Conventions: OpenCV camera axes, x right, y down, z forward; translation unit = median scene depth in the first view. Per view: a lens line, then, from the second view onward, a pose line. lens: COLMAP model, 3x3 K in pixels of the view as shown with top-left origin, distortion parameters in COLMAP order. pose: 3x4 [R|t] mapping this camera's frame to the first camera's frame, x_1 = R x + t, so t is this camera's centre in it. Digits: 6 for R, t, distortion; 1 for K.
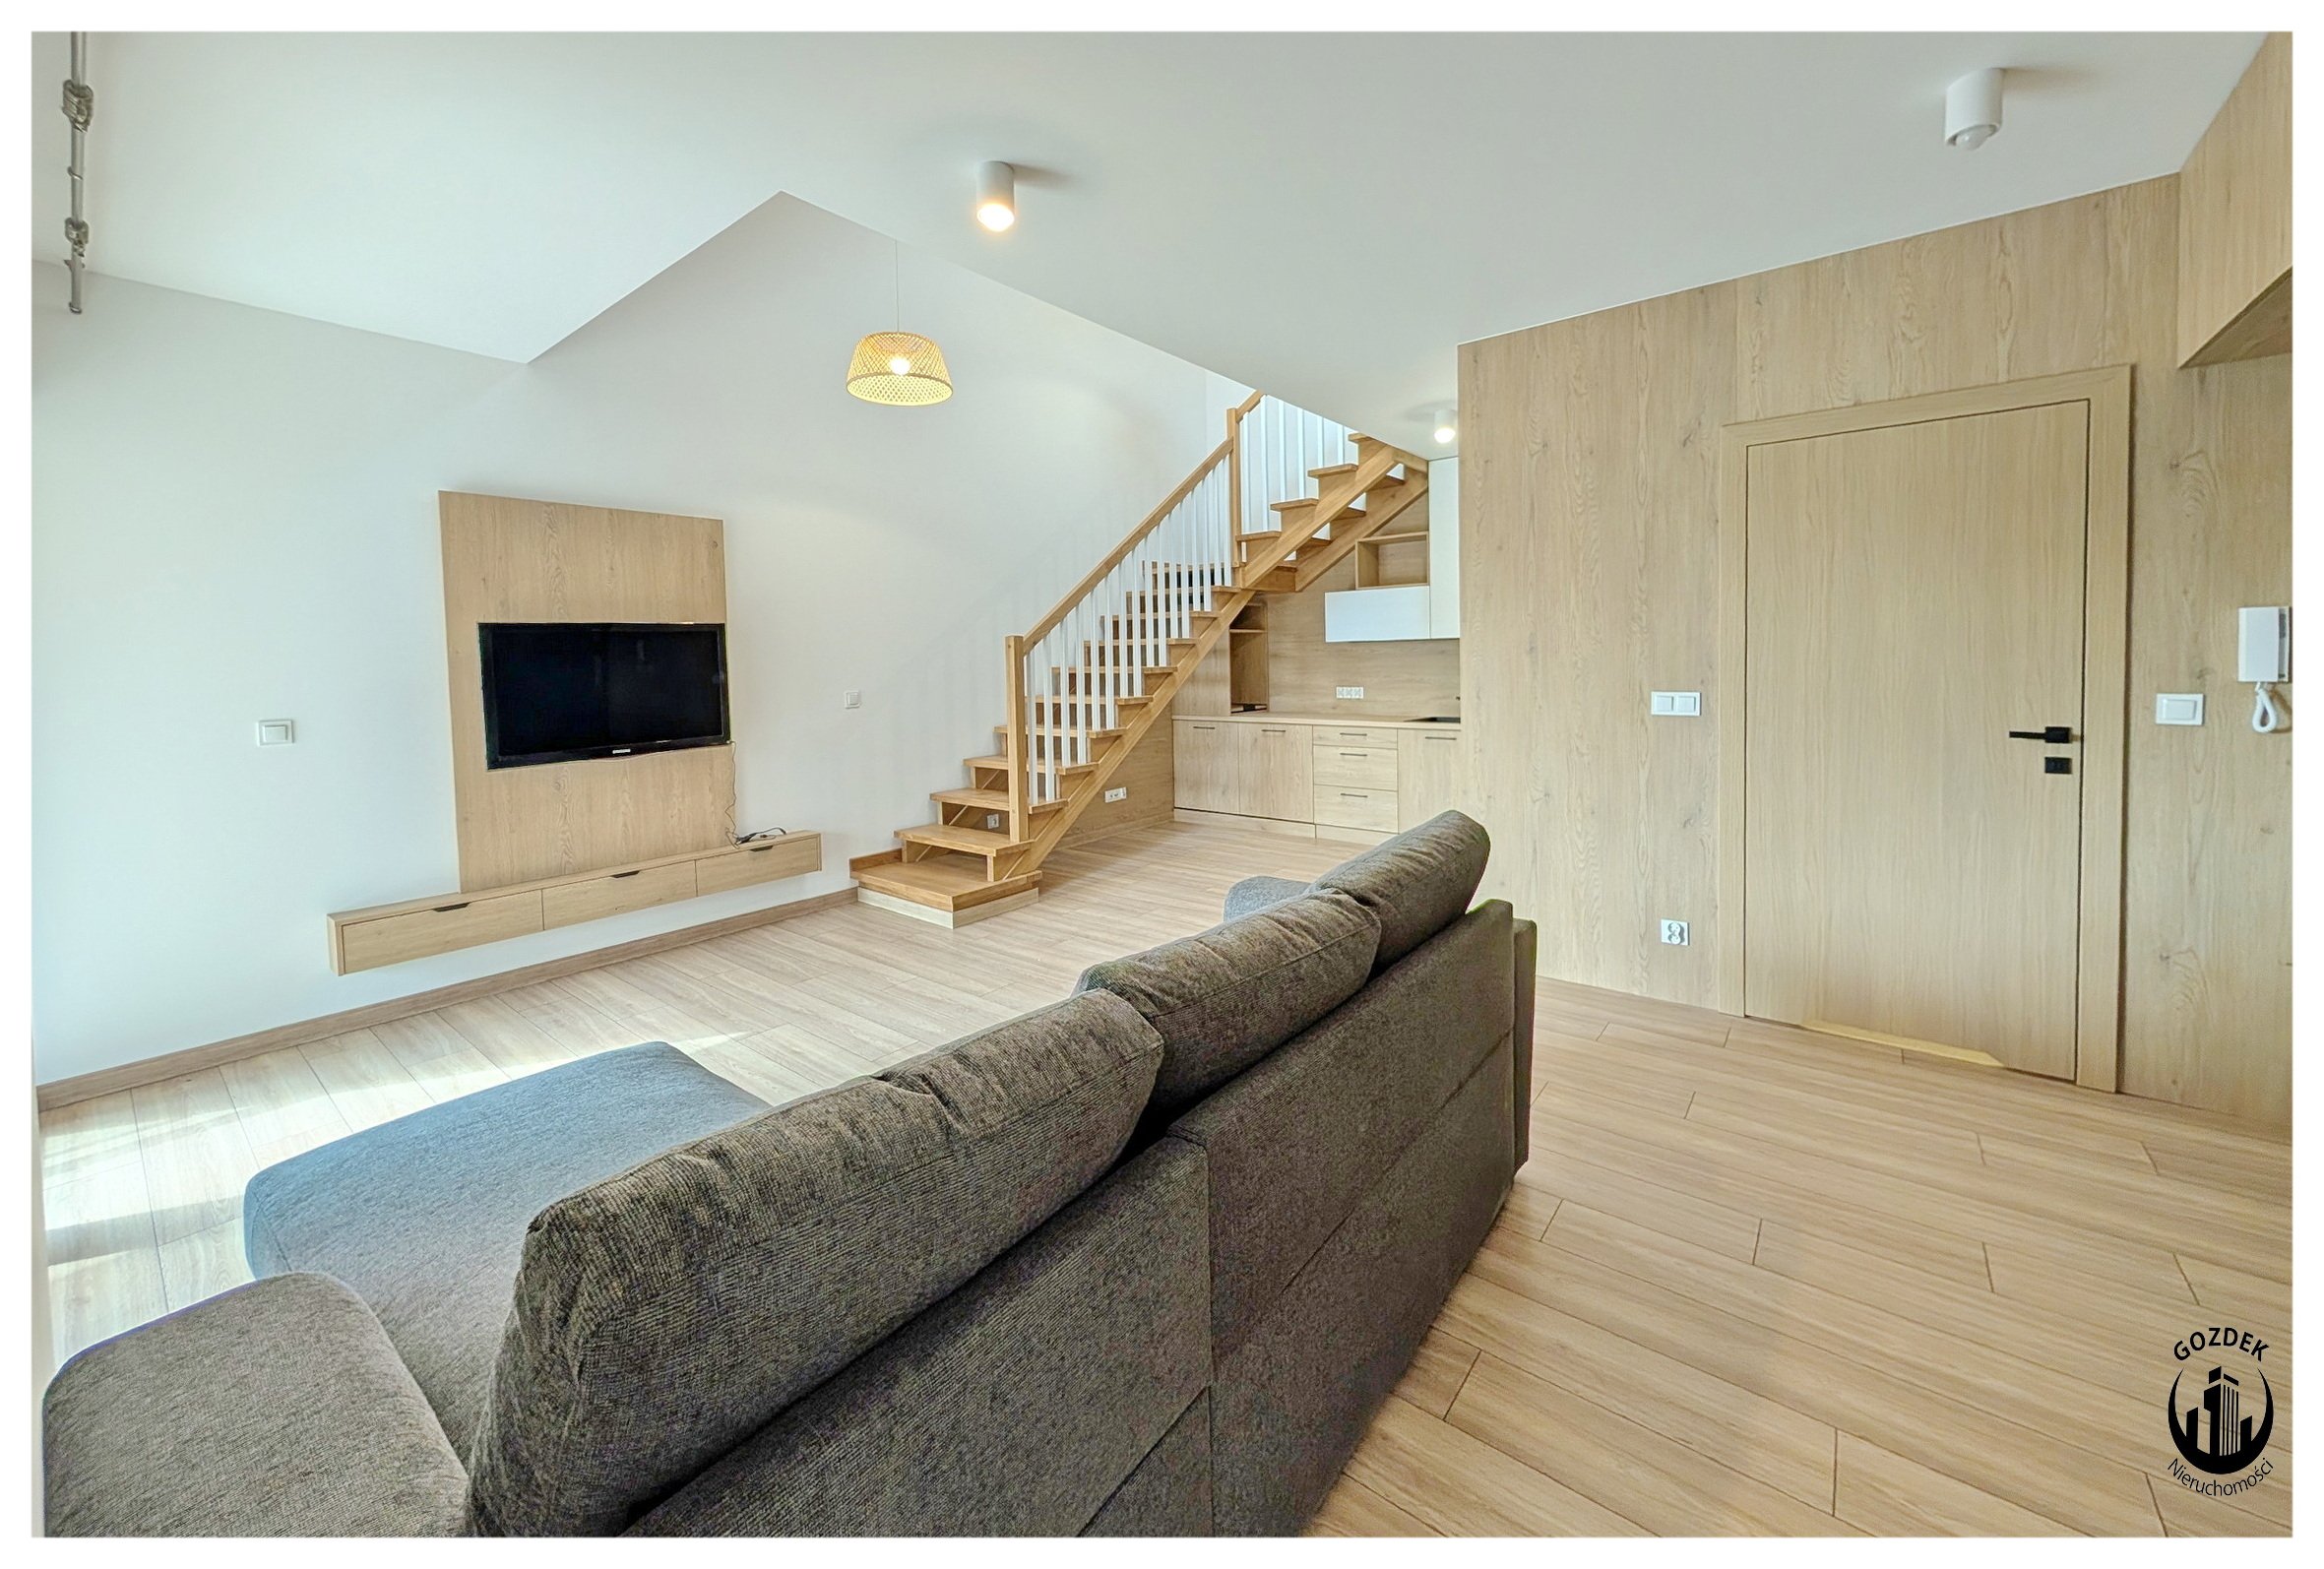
lens RADIAL K [[877.3, 0, 1149.5], [0, 877.3, 699.9], [0, 0, 1]] dist [-0.000041, 0.000000]
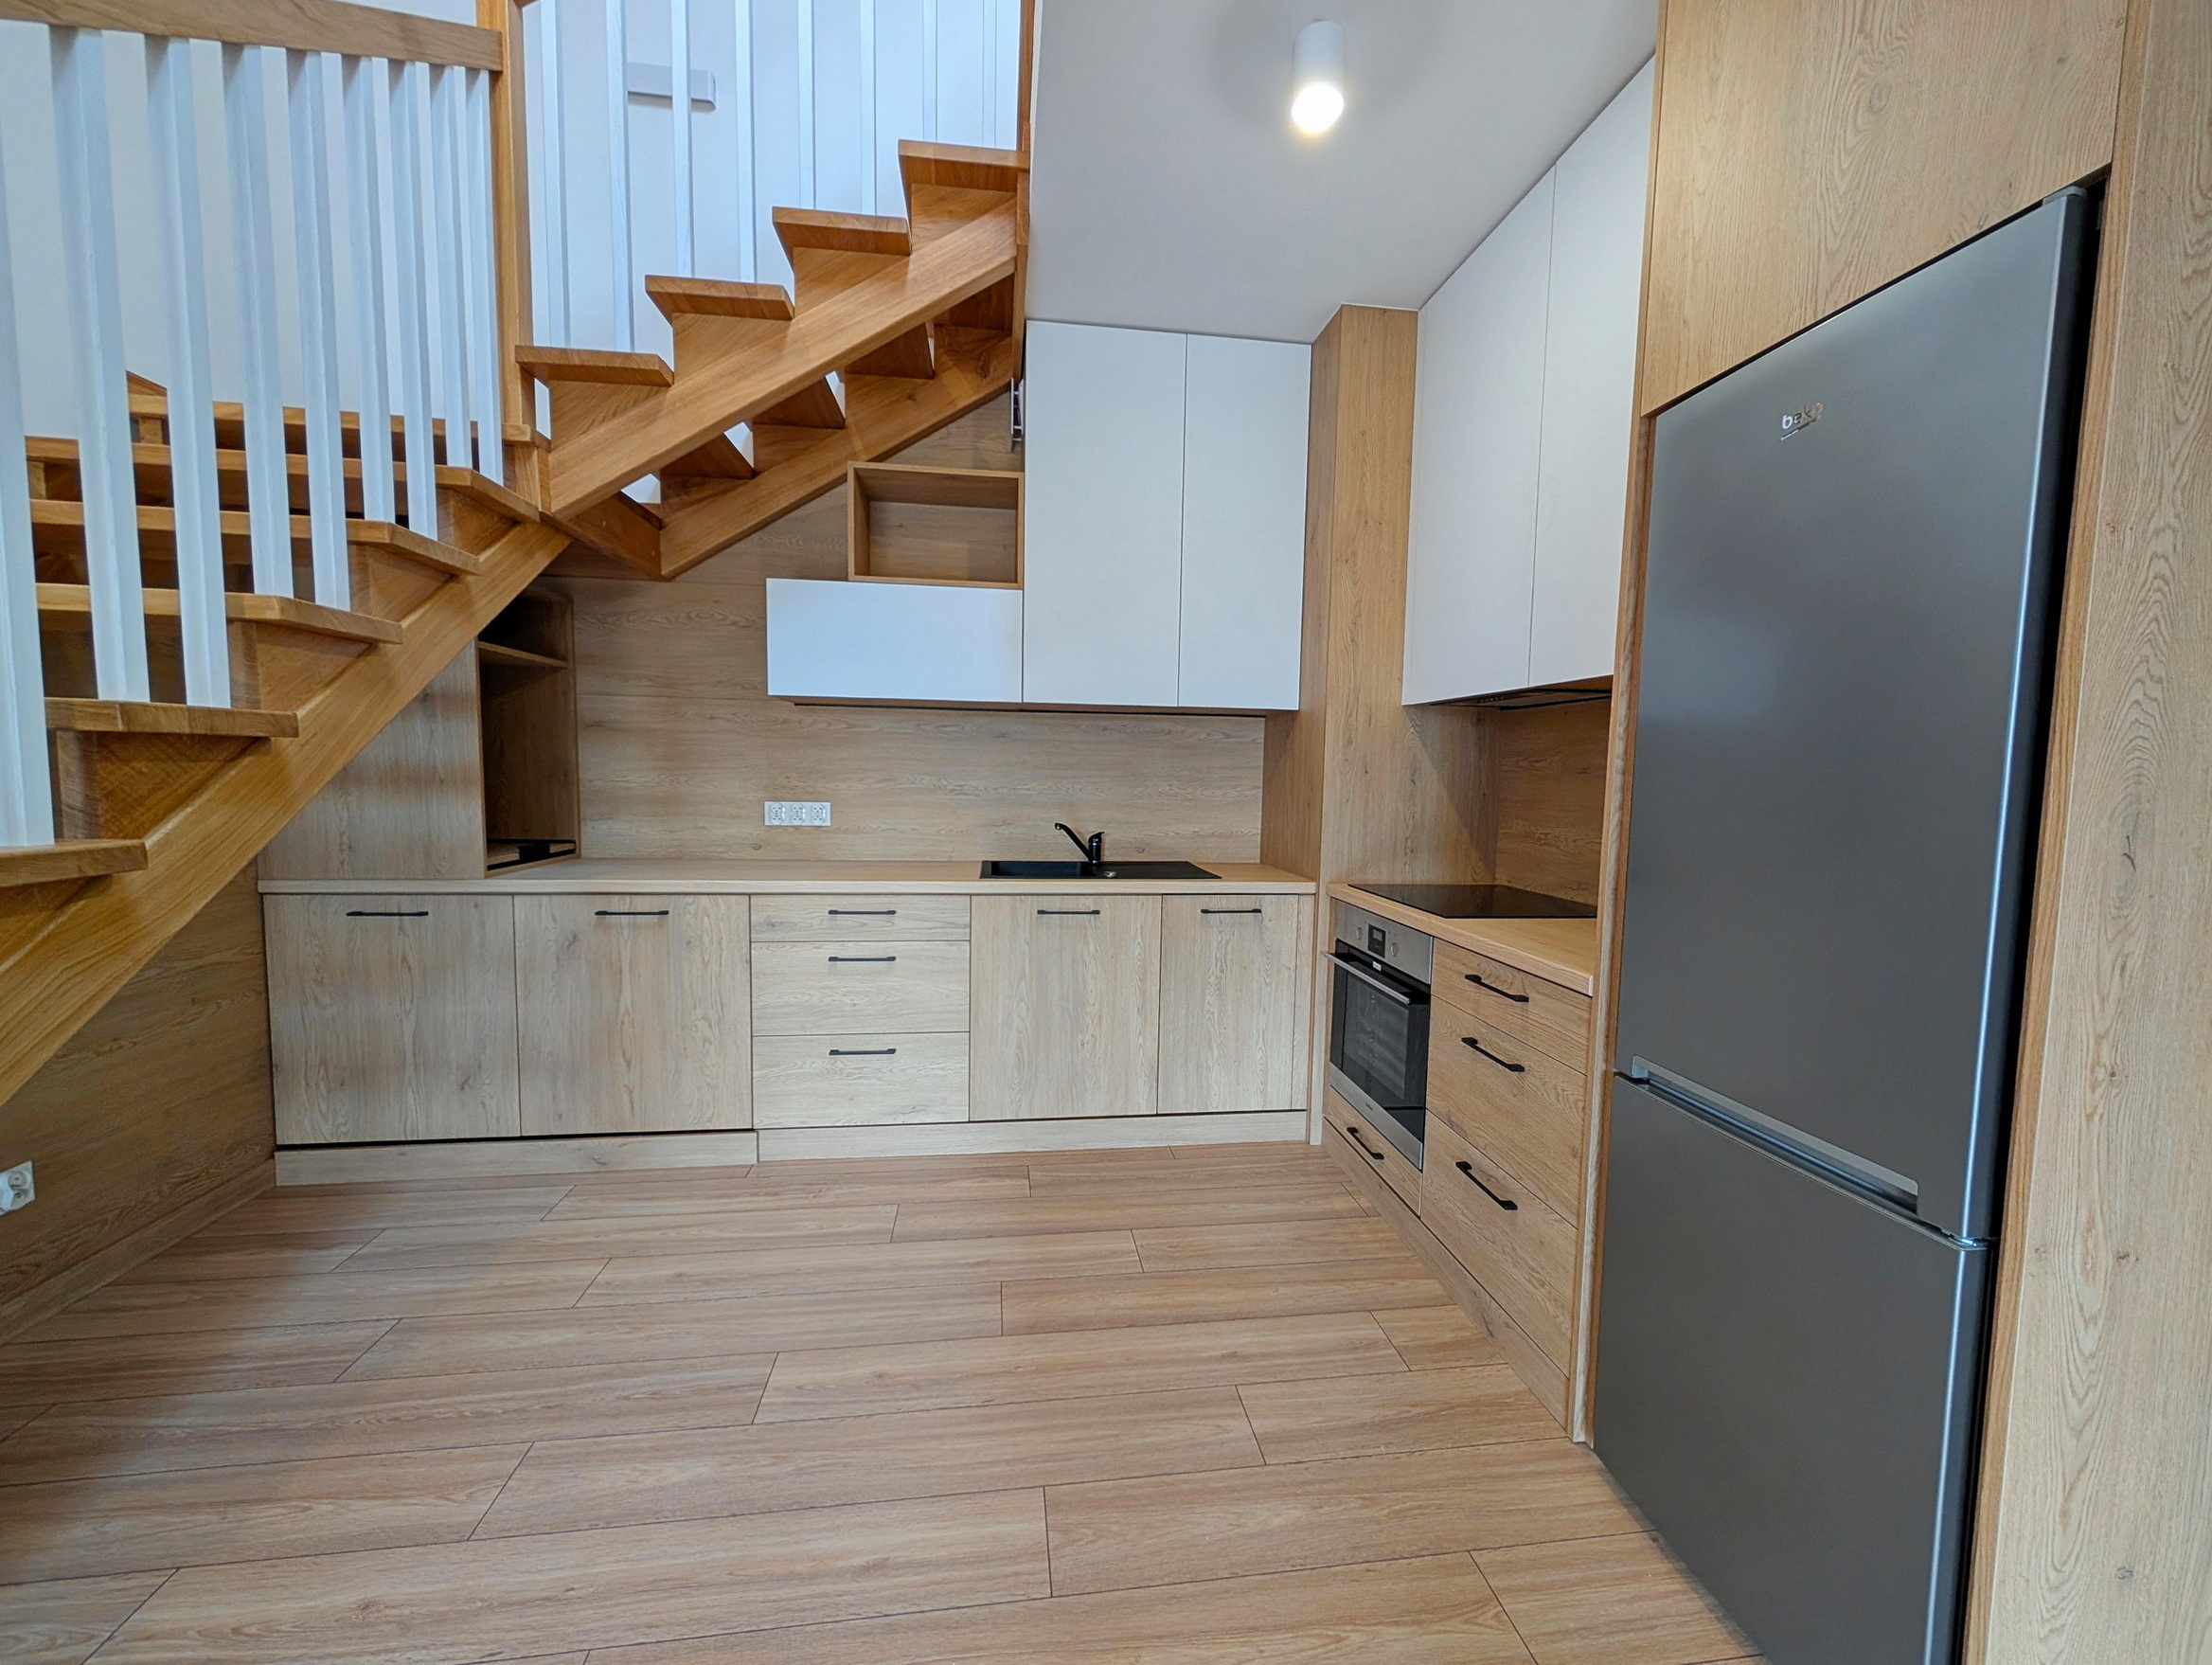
lens RADIAL K [[848.5, 0, 1110.9], [0, 848.5, 835.7], [0, 0, 1]] dist [-0.000611, -0.000251]
pose [[0.677521, -0.023342, 0.735133, 0.010346], [0.002298, 0.999559, 0.029620, -0.009820], [-0.735500, -0.018379, 0.677275, 0.609865]]
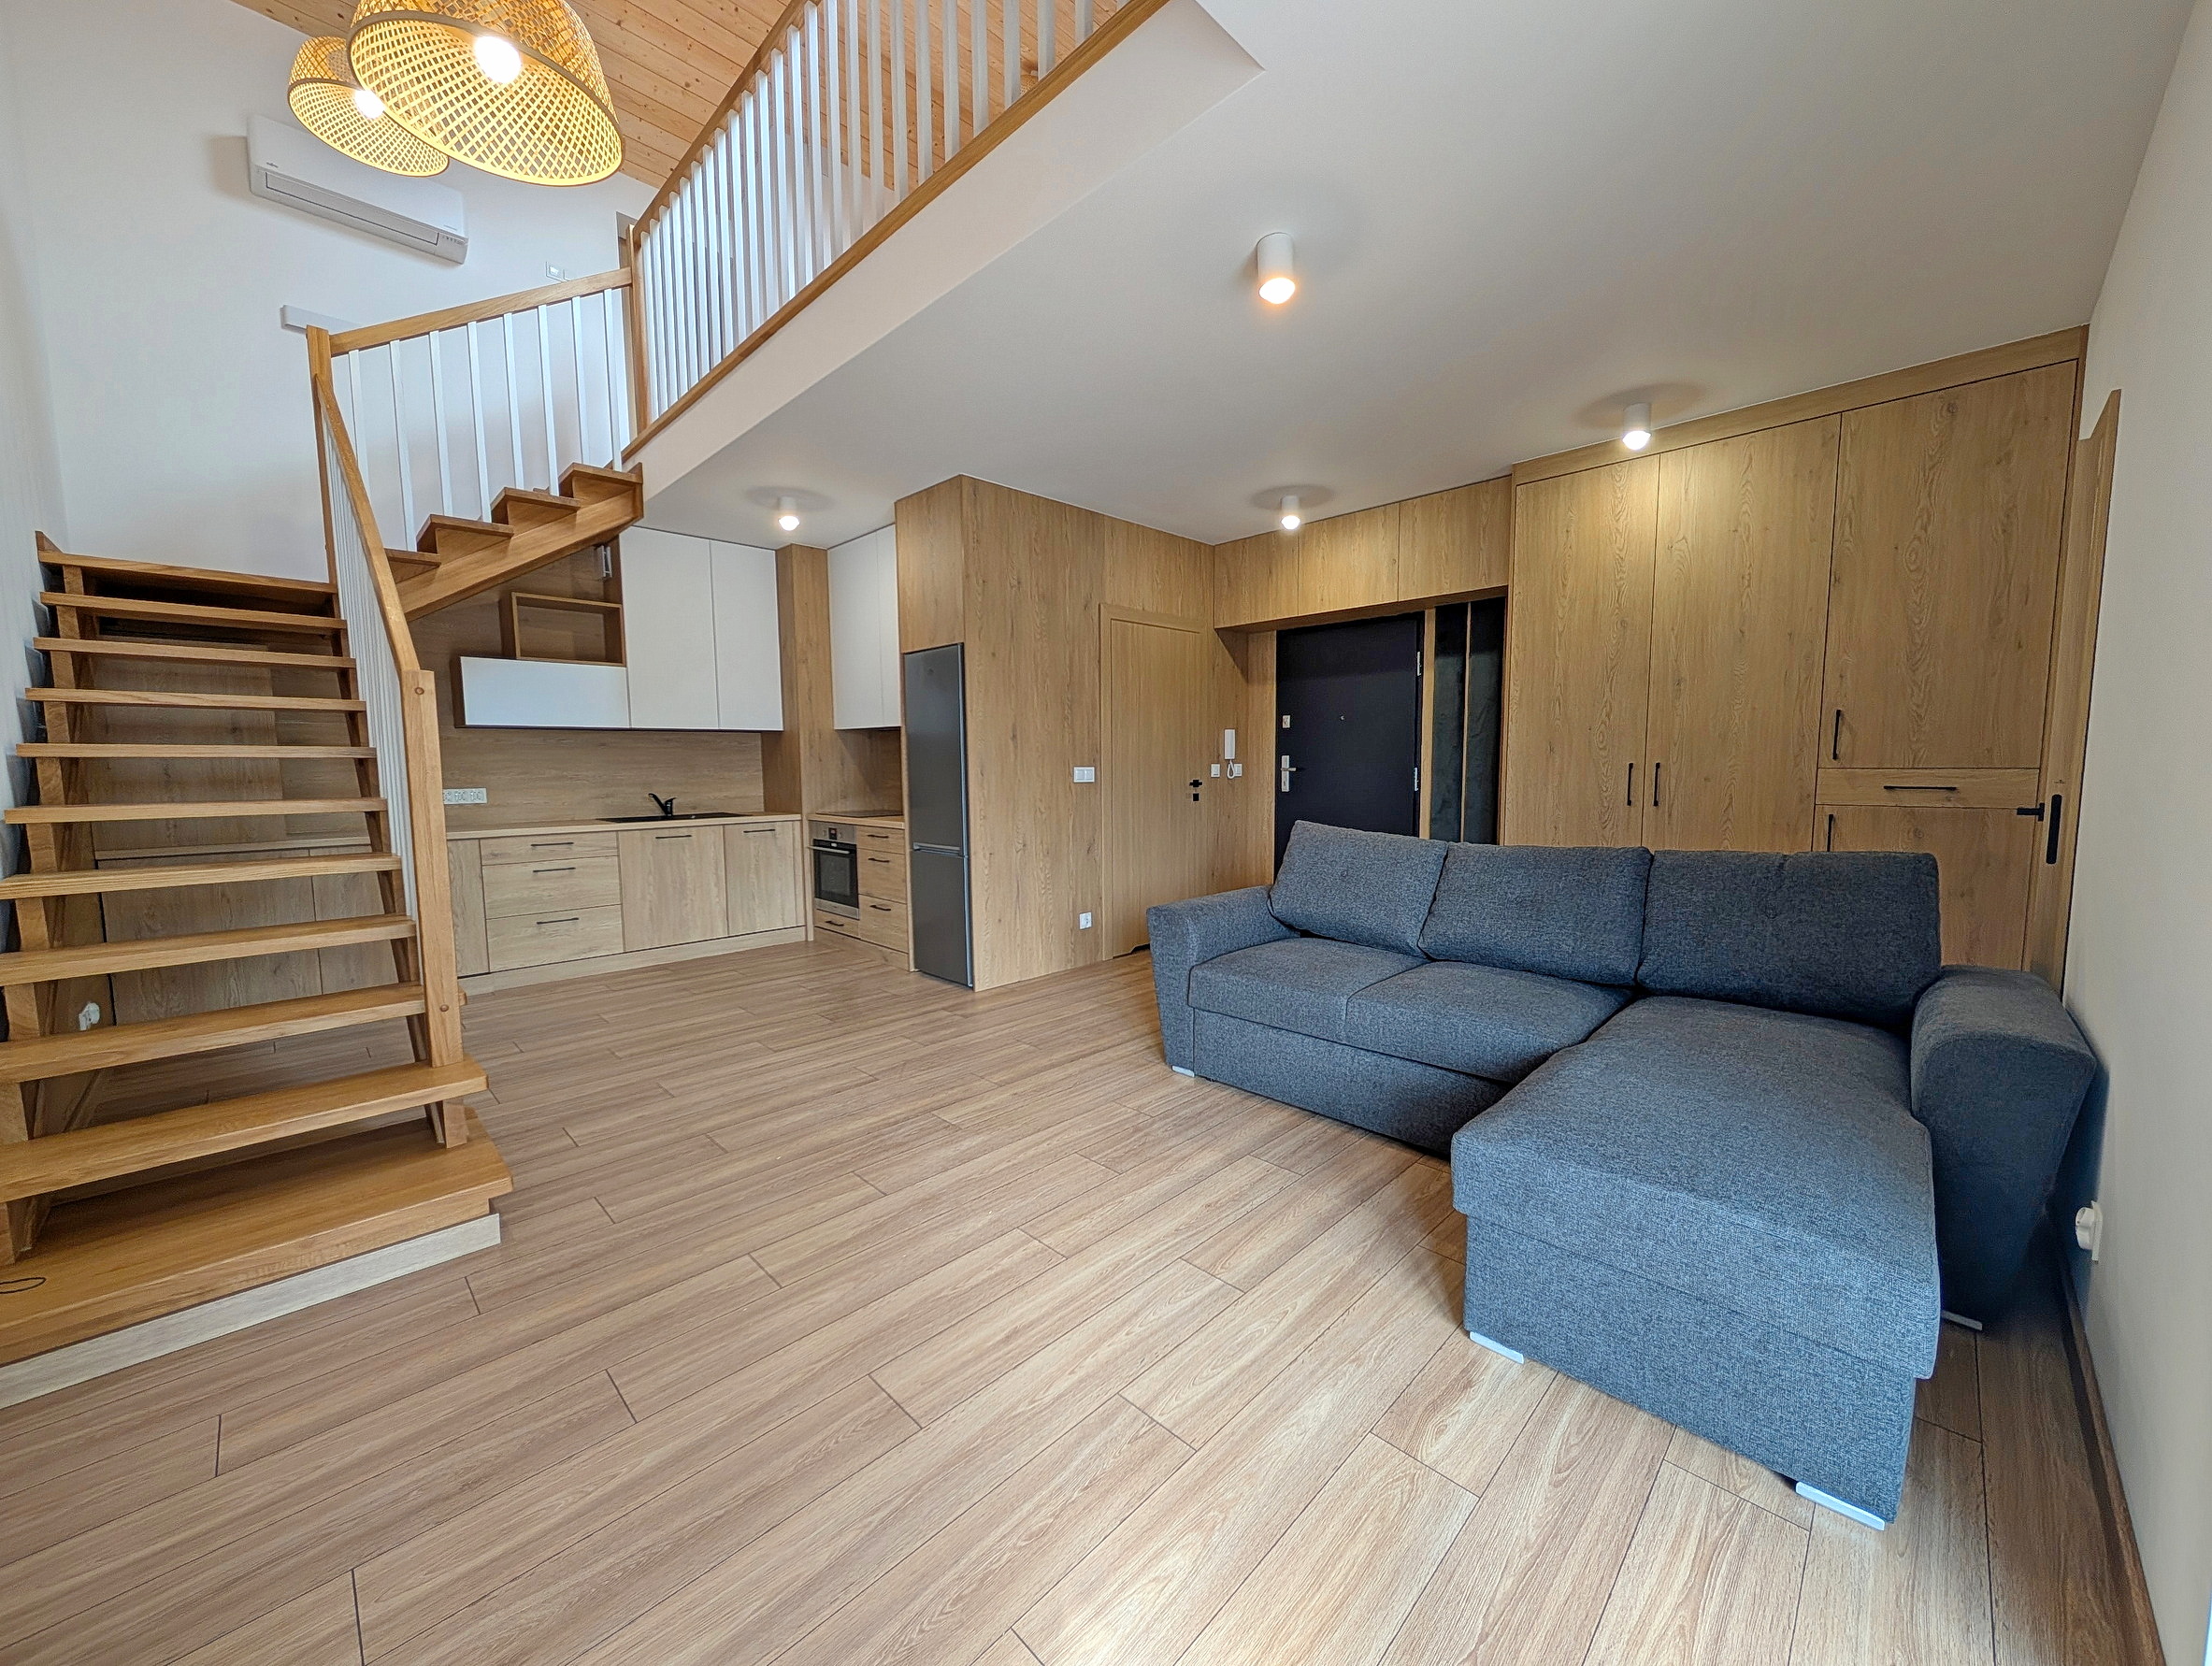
lens RADIAL K [[848.4, 0, 1110.9], [0, 848.4, 836.2], [0, 0, 1]] dist [-0.000611, -0.000251]
pose [[0.096085, -0.068344, 0.993024, -0.461279], [0.053653, 0.996545, 0.063395, 0.010378], [-0.993926, 0.047187, 0.099420, 0.411406]]
